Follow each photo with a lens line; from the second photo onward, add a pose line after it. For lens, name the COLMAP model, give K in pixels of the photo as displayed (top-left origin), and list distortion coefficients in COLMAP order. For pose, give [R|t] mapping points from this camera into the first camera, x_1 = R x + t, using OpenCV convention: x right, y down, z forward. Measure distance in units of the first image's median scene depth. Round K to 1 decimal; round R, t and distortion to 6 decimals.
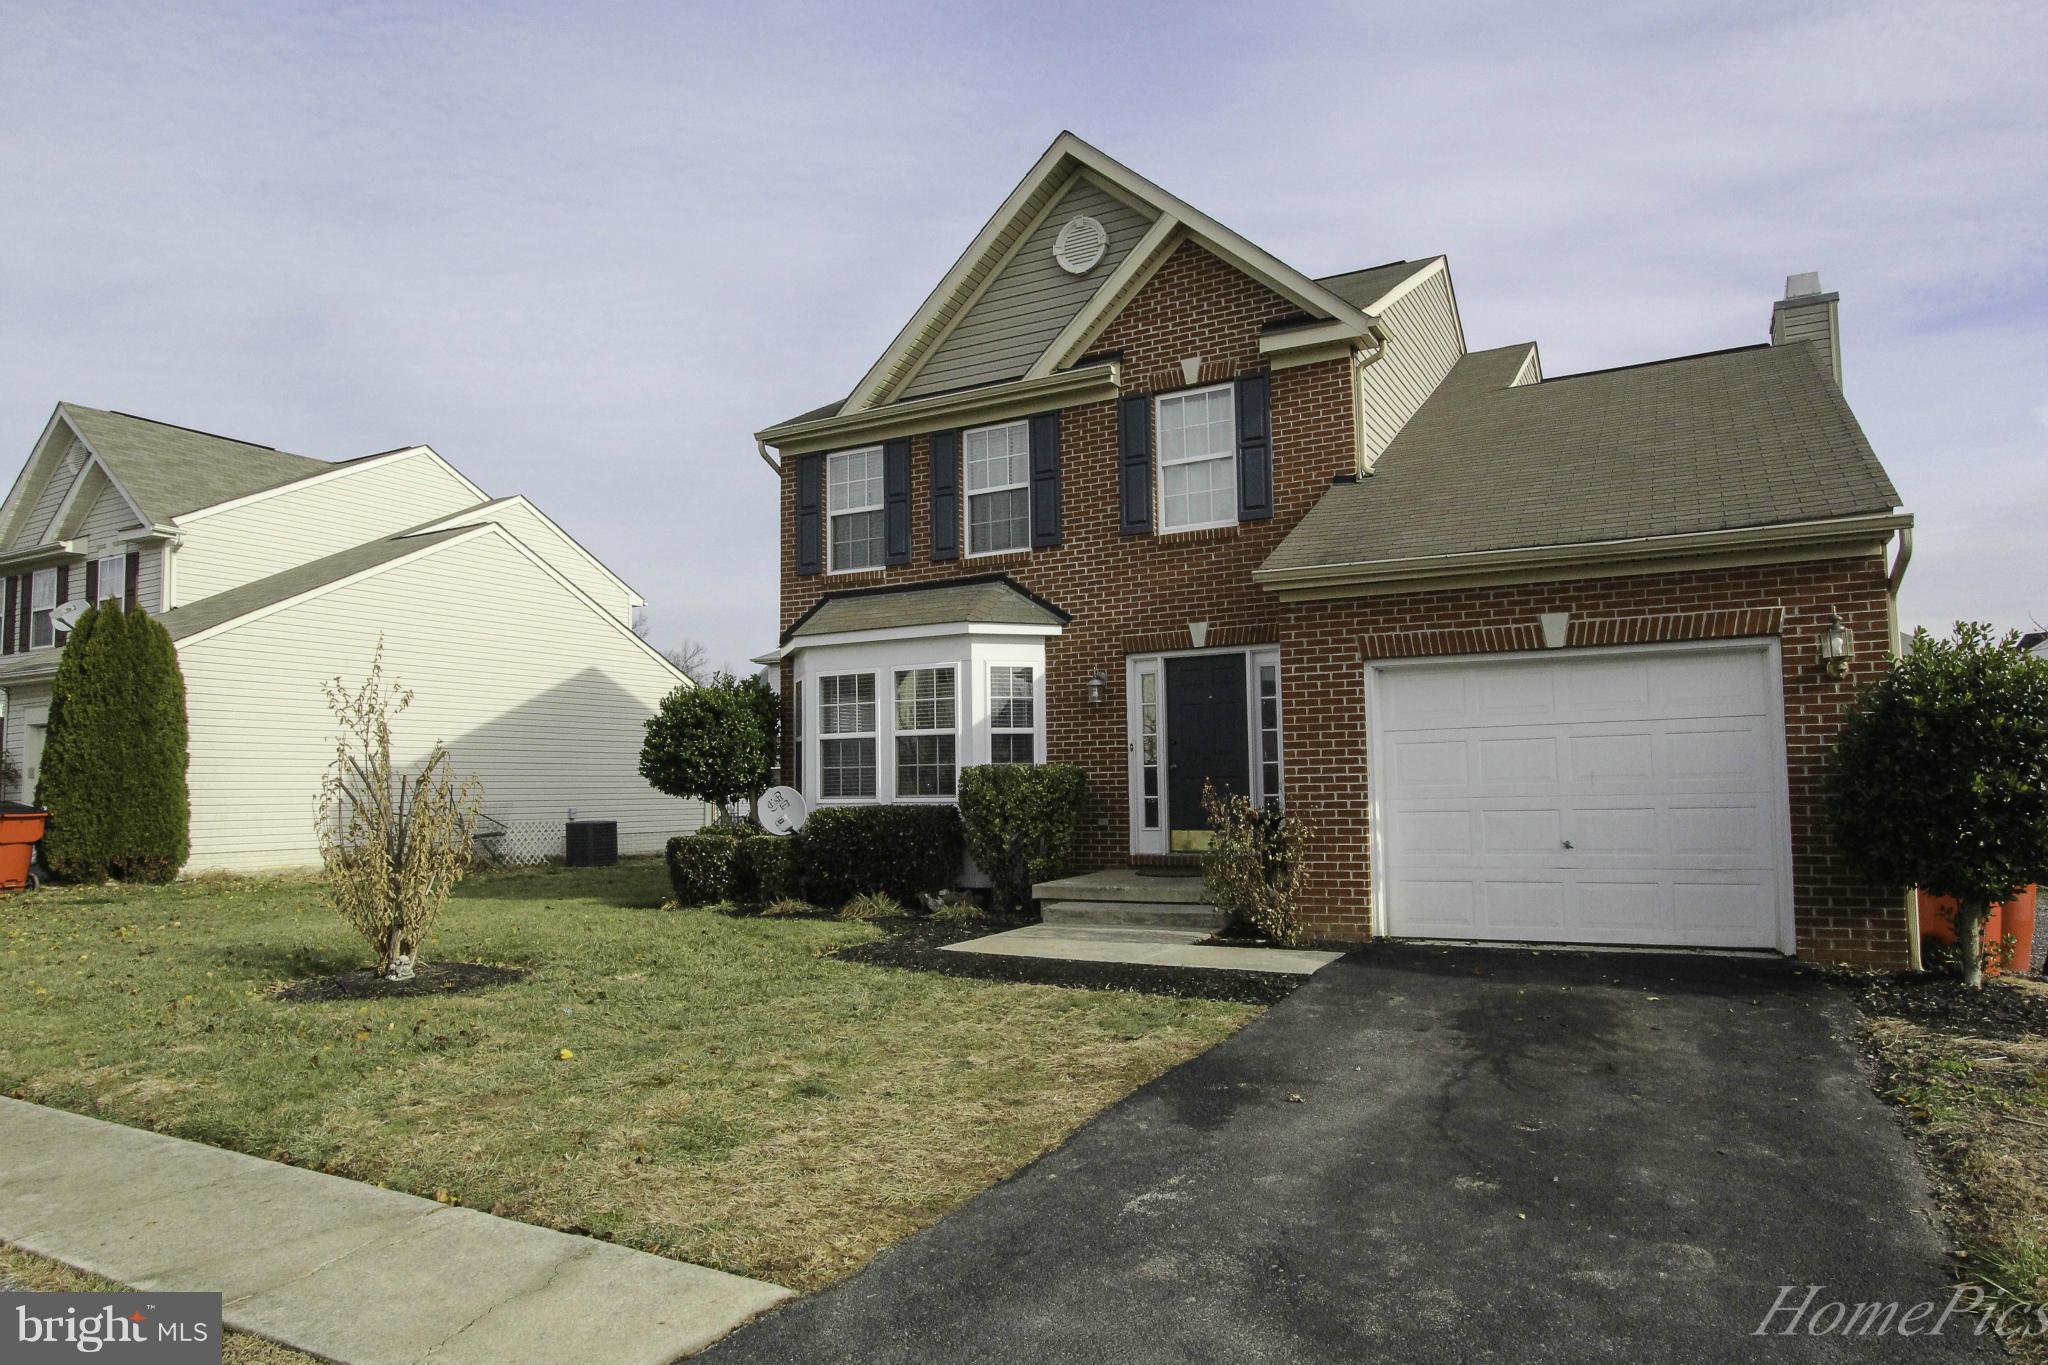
lens RADIAL K [[1257.3, 0, 1027.9], [0, 1257.3, 698.5], [0, 0, 1]] dist [-0.013421, 0.005062]
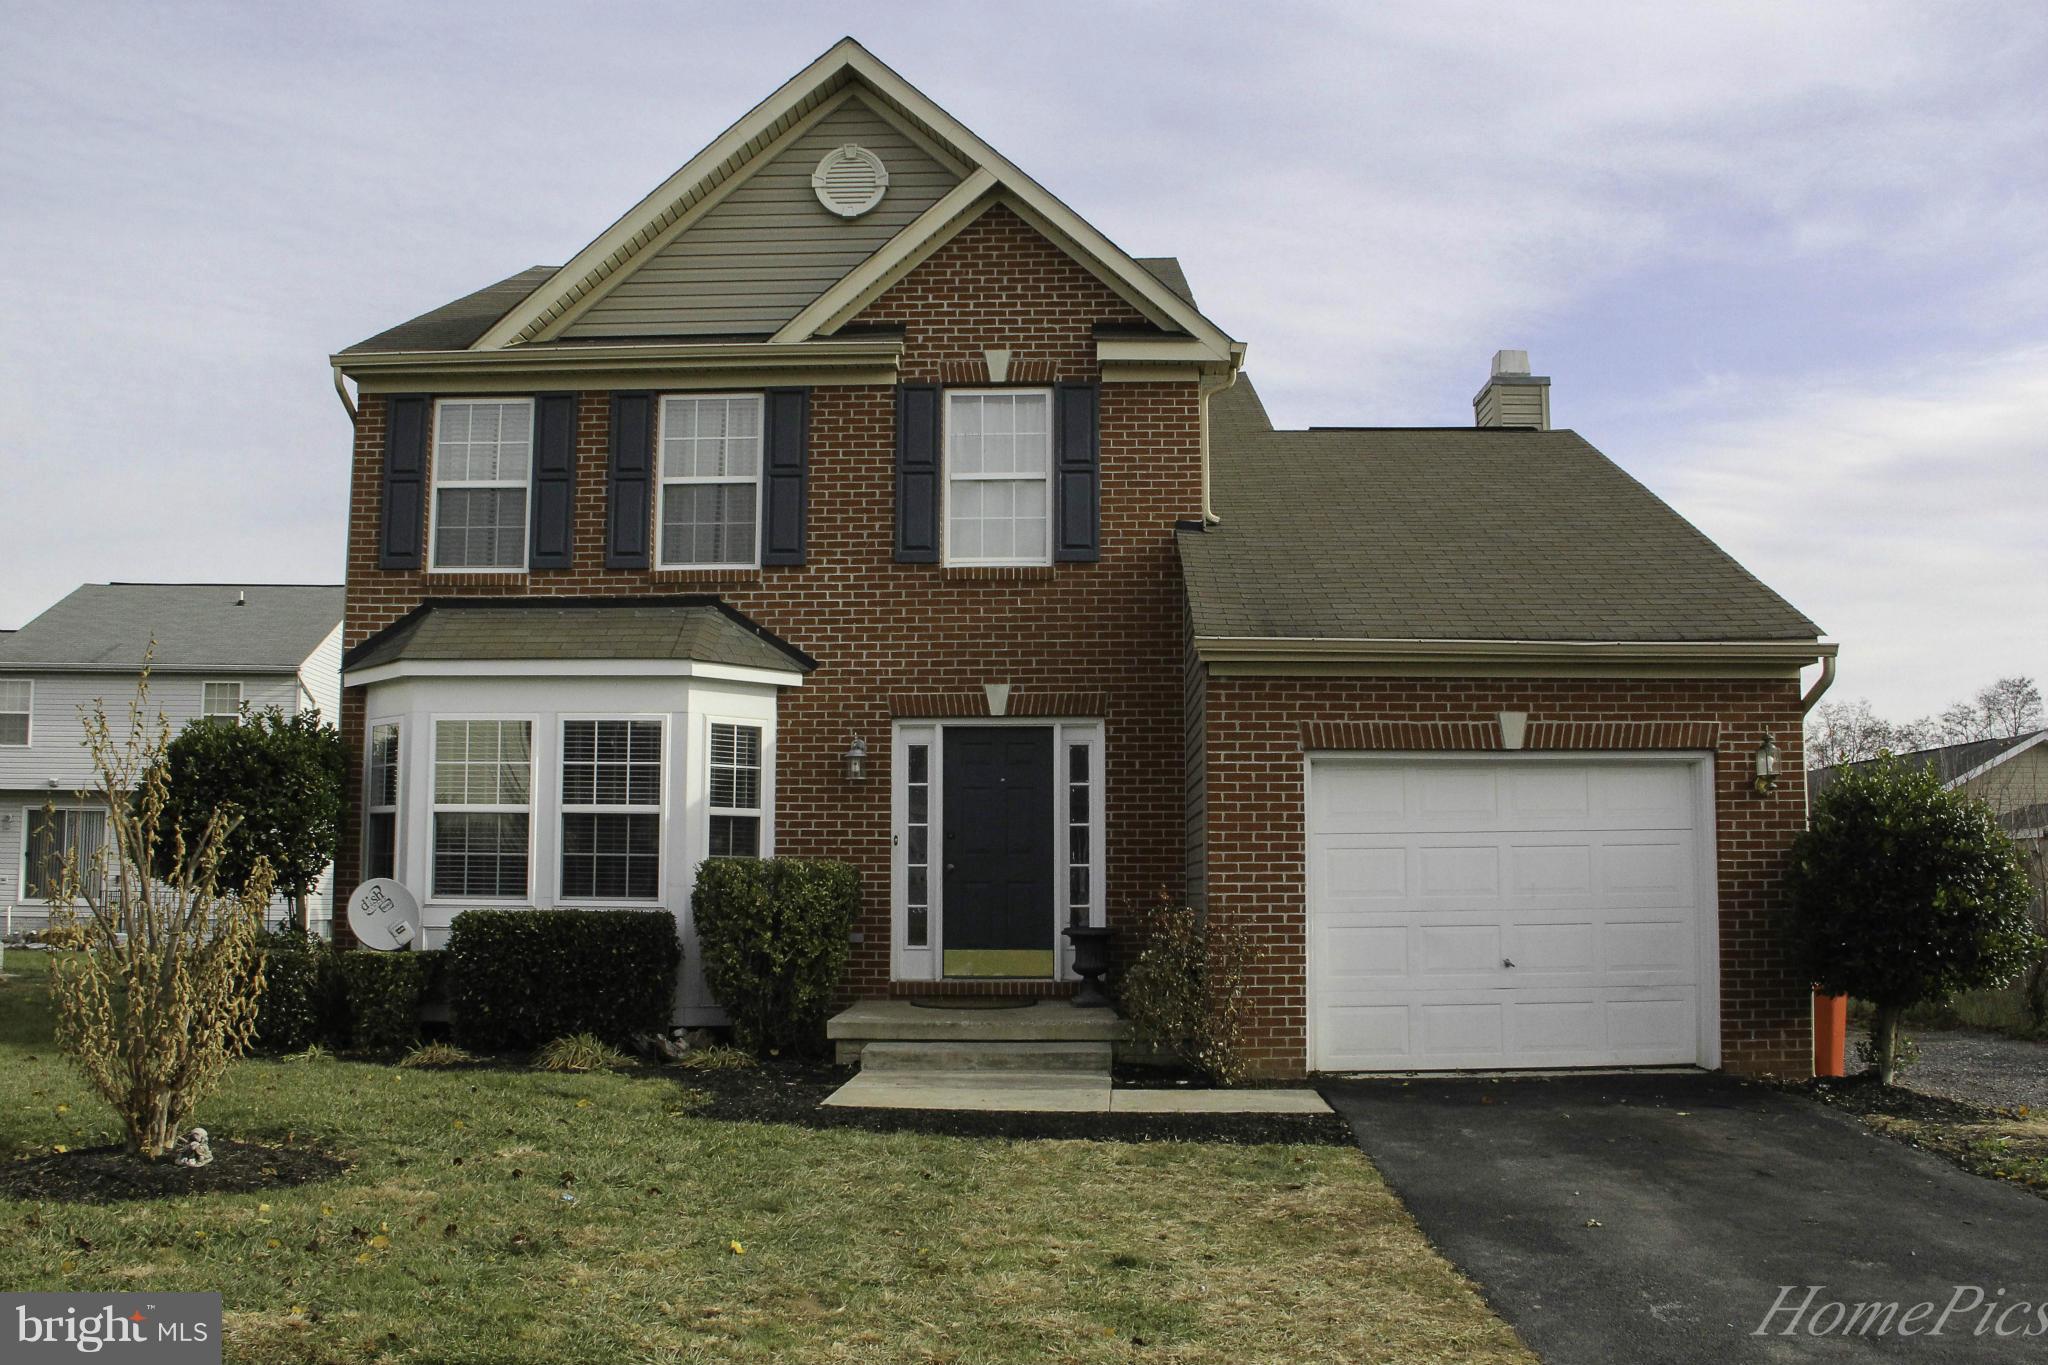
lens RADIAL K [[1783.1, 0, 1024.1], [0, 1783.1, 696.9], [0, 0, 1]] dist [-0.161860, 0.103882]
pose [[0.894359, 0.065561, 0.442520, -0.341695], [-0.048379, 0.997576, -0.050017, 0.002306], [-0.444727, 0.023324, 0.895363, -0.002373]]
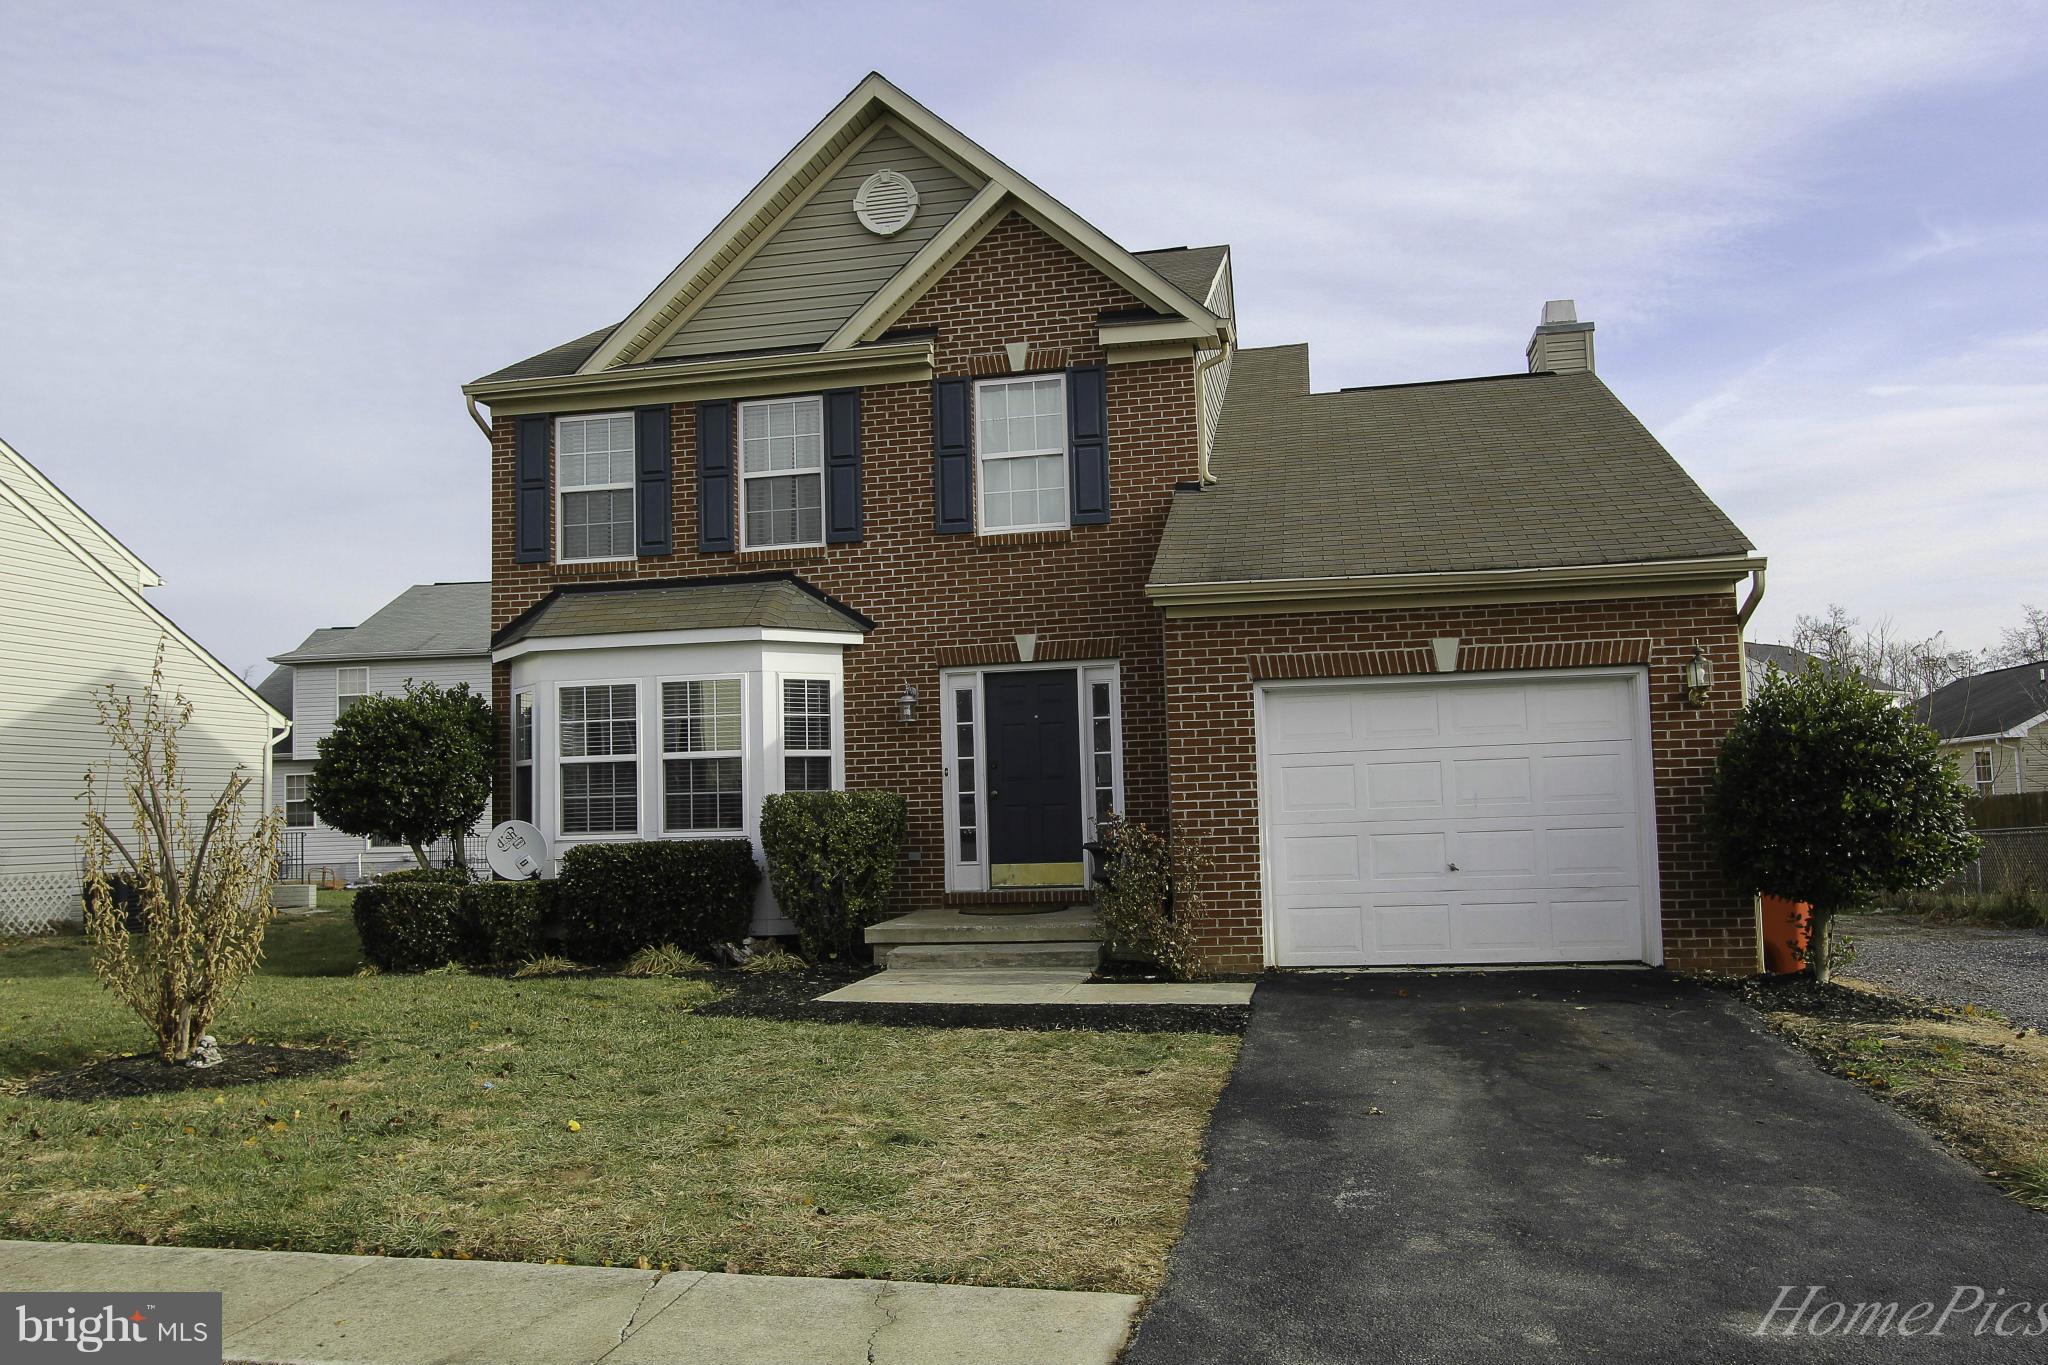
lens RADIAL K [[1524.3, 0, 1026.2], [0, 1524.3, 698.9], [0, 0, 1]] dist [-0.009756, 0.009989]
pose [[0.955279, 0.011536, 0.295481, -0.189551], [-0.008696, 0.999903, -0.010926, -0.001858], [-0.295578, 0.007868, 0.955286, -0.052137]]
